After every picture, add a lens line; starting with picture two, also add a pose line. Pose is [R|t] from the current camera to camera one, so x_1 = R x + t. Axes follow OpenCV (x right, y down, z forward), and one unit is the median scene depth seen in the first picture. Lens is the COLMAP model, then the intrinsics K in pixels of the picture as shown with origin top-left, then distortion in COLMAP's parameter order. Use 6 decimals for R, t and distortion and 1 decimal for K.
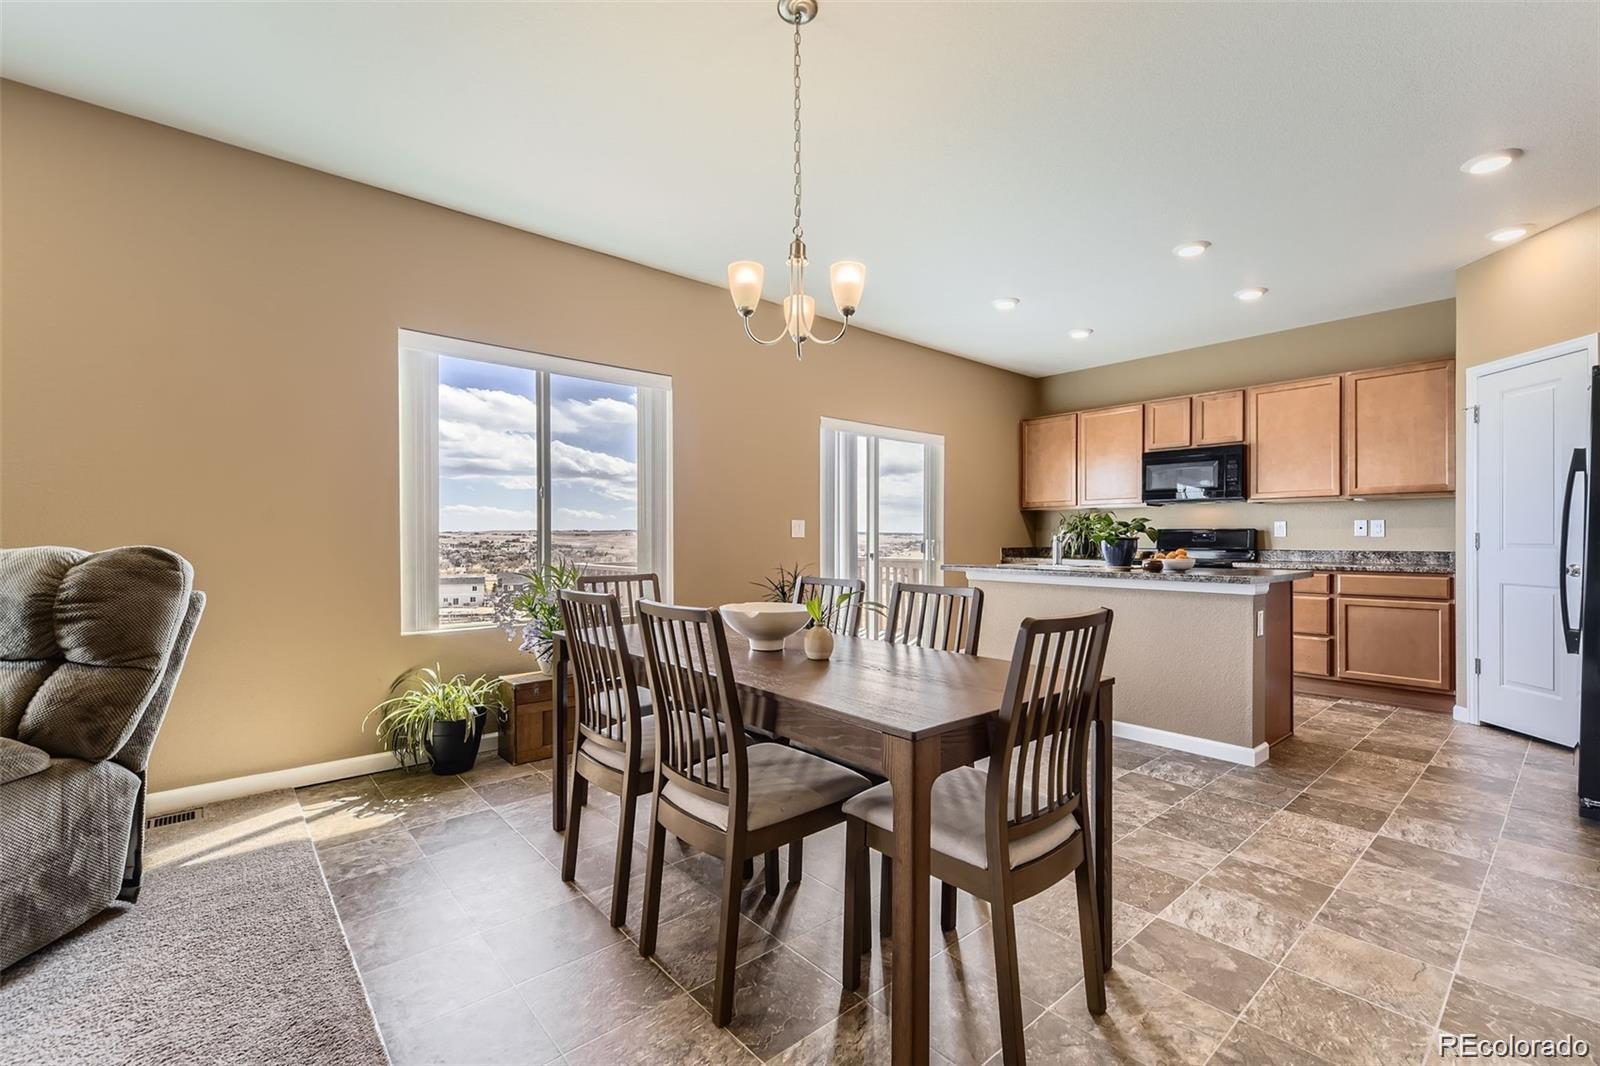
lens RADIAL K [[690.1, 0, 805.3], [0, 690.1, 536.6], [0, 0, 1]] dist [-0.000561, -0.000622]
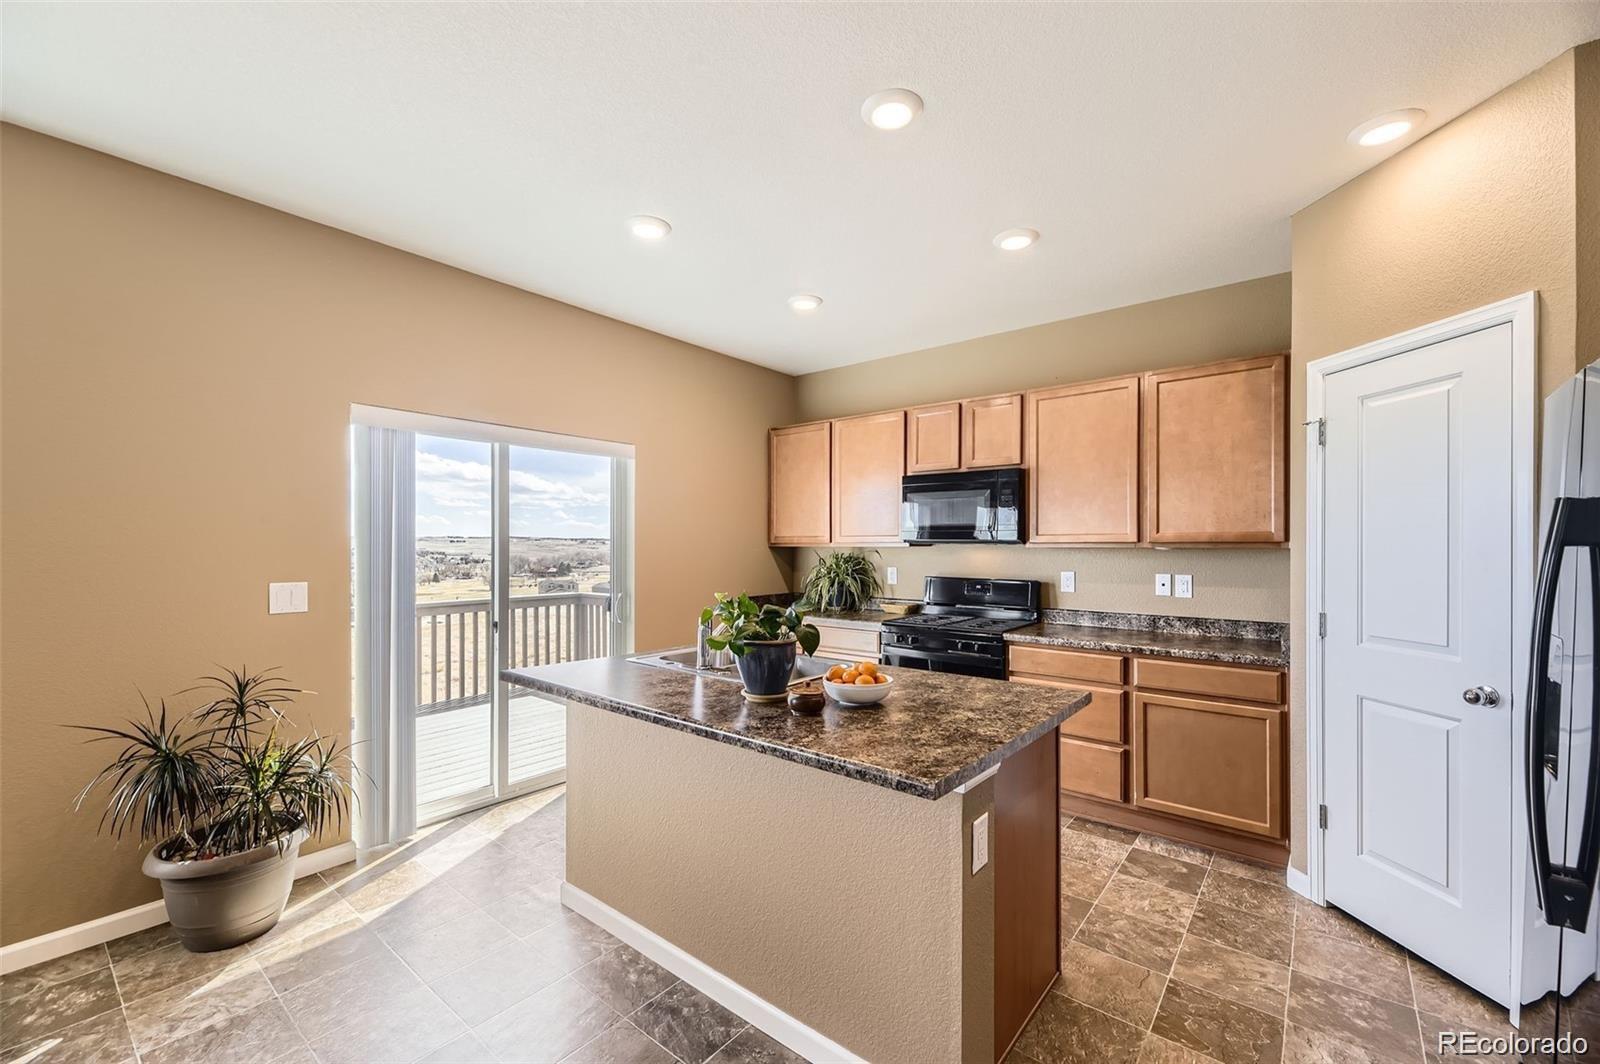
lens RADIAL K [[648.4, 0, 801.4], [0, 648.4, 541.8], [0, 0, 1]] dist [0.000511, -0.000101]
pose [[0.985204, 0.004390, 0.171331, 0.255957], [-0.003760, 0.999985, -0.004006, -0.046096], [-0.171346, 0.003302, 0.985205, 0.321213]]
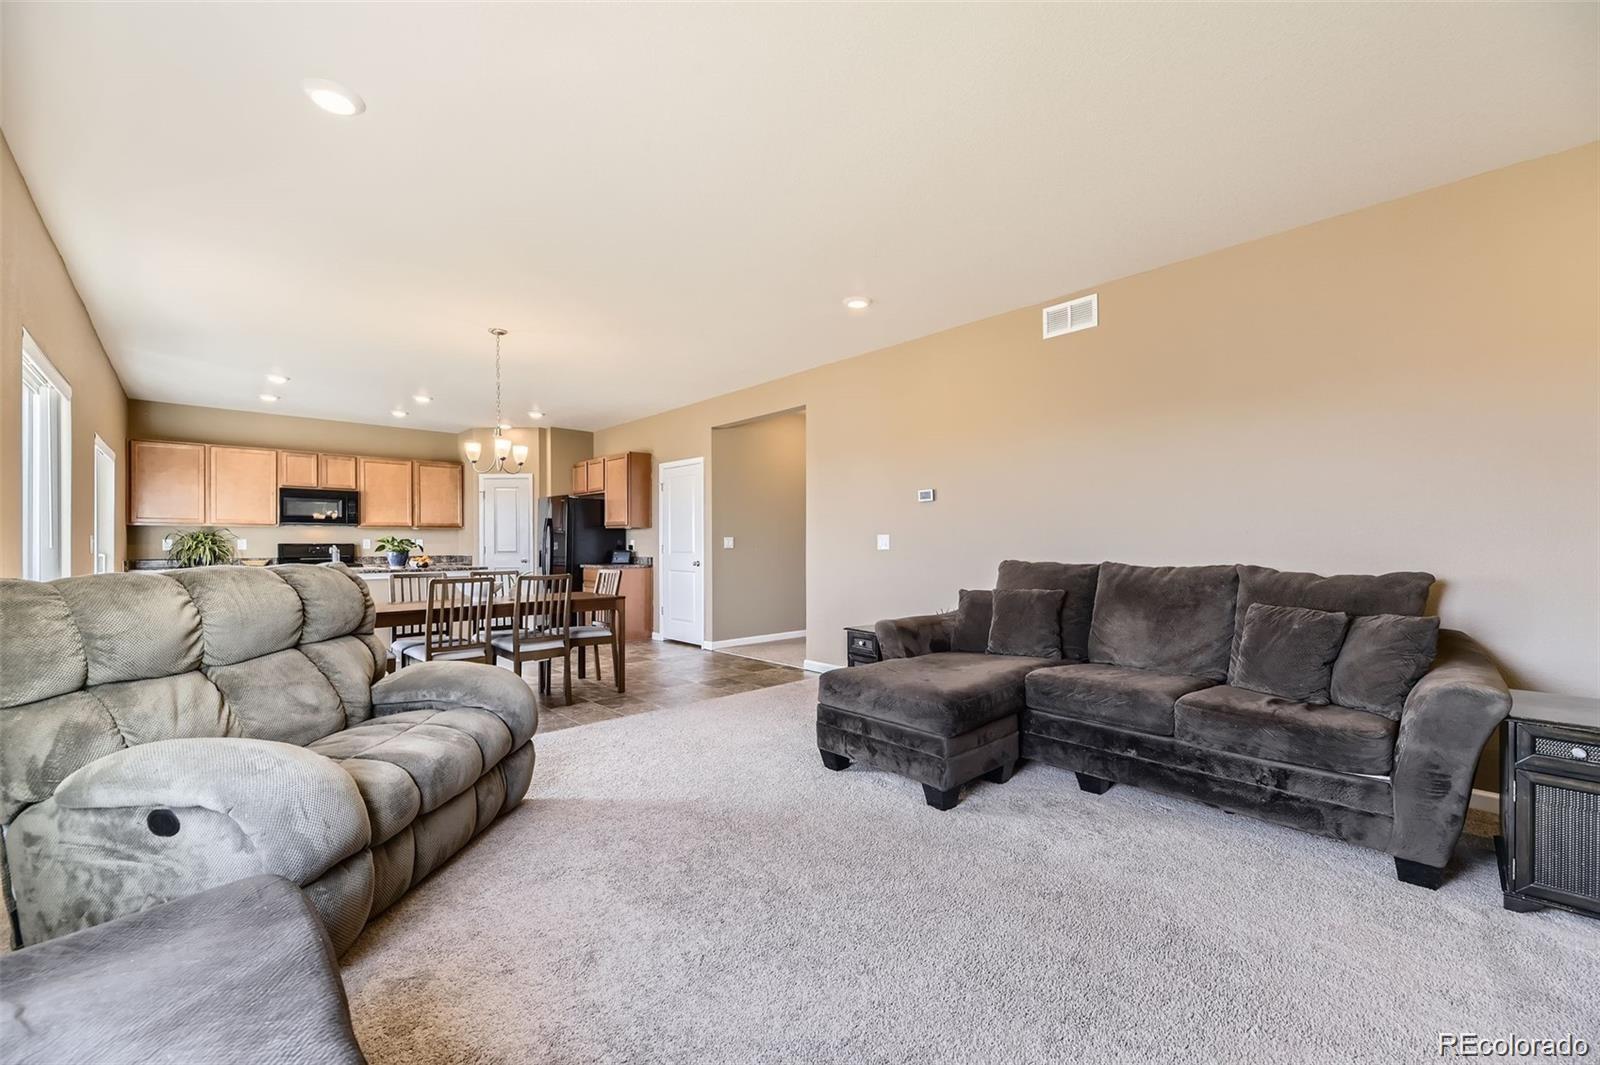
lens RADIAL K [[613.4, 0, 795.7], [0, 613.4, 544.0], [0, 0, 1]] dist [-0.001250, -0.000243]
pose [[-0.047972, -0.000203, 0.998849, -0.754204], [0.001838, 0.999998, 0.000292, -0.008628], [-0.998847, 0.001849, -0.047972, 0.041279]]
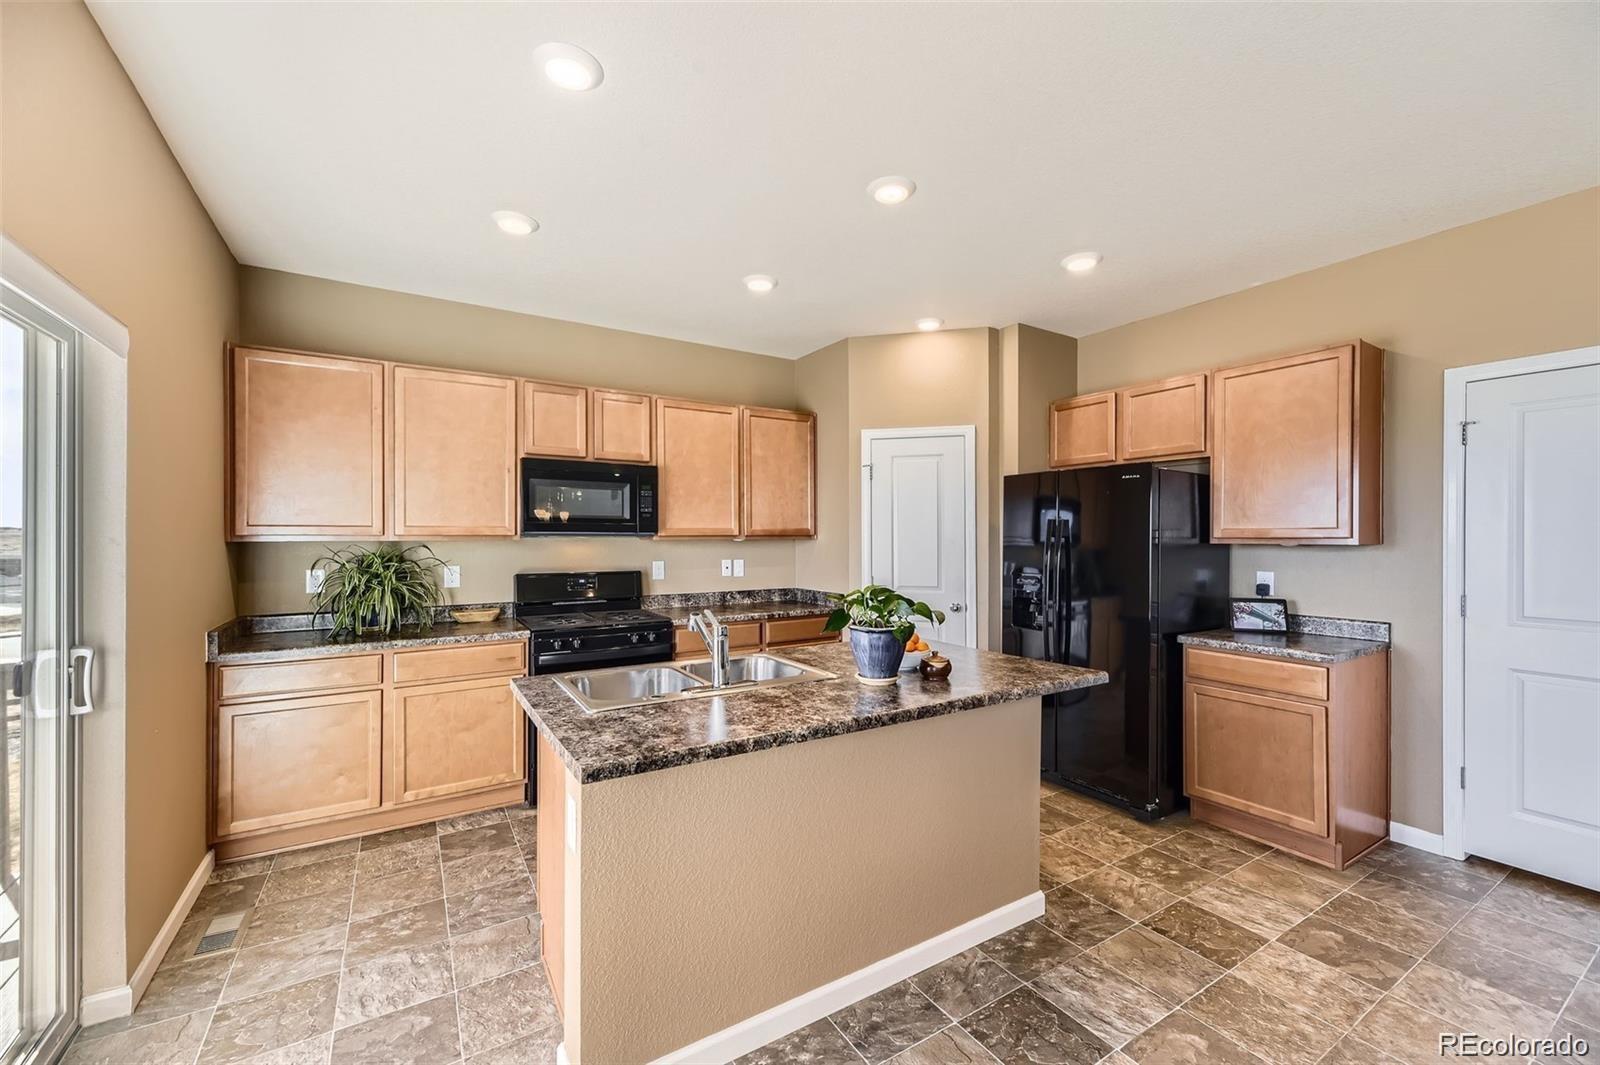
lens RADIAL K [[613.4, 0, 795.7], [0, 613.4, 544.0], [0, 0, 1]] dist [-0.001250, -0.000243]
pose [[0.154314, -0.010352, 0.987968, -0.029394], [-0.001945, 0.999940, 0.010781, -0.047301], [-0.988020, -0.003585, 0.154284, 0.653570]]
